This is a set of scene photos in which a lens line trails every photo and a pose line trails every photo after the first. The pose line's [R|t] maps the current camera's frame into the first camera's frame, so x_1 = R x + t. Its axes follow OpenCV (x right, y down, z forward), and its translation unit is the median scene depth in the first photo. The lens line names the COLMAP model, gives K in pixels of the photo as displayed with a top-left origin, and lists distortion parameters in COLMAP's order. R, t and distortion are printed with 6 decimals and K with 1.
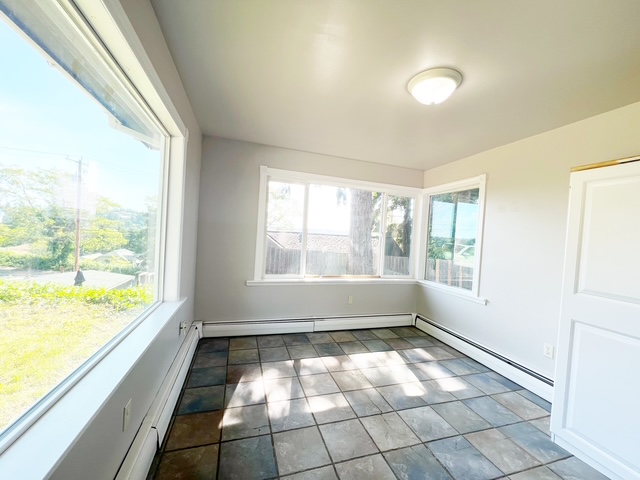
lens RADIAL K [[258.1, 0, 320.3], [0, 258.1, 239.9], [0, 0, 1]] dist [0.002596, -0.000222]
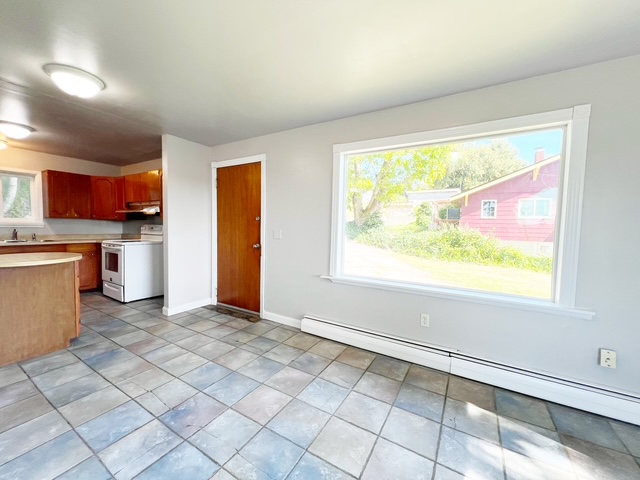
lens RADIAL K [[258.1, 0, 318.9], [0, 258.1, 240.0], [0, 0, 1]] dist [0.002596, -0.000222]
pose [[-0.743674, -0.037139, -0.667510, 0.756112], [-0.075718, 0.996710, 0.028902, 0.054464], [0.664241, 0.072037, -0.744039, 1.237824]]
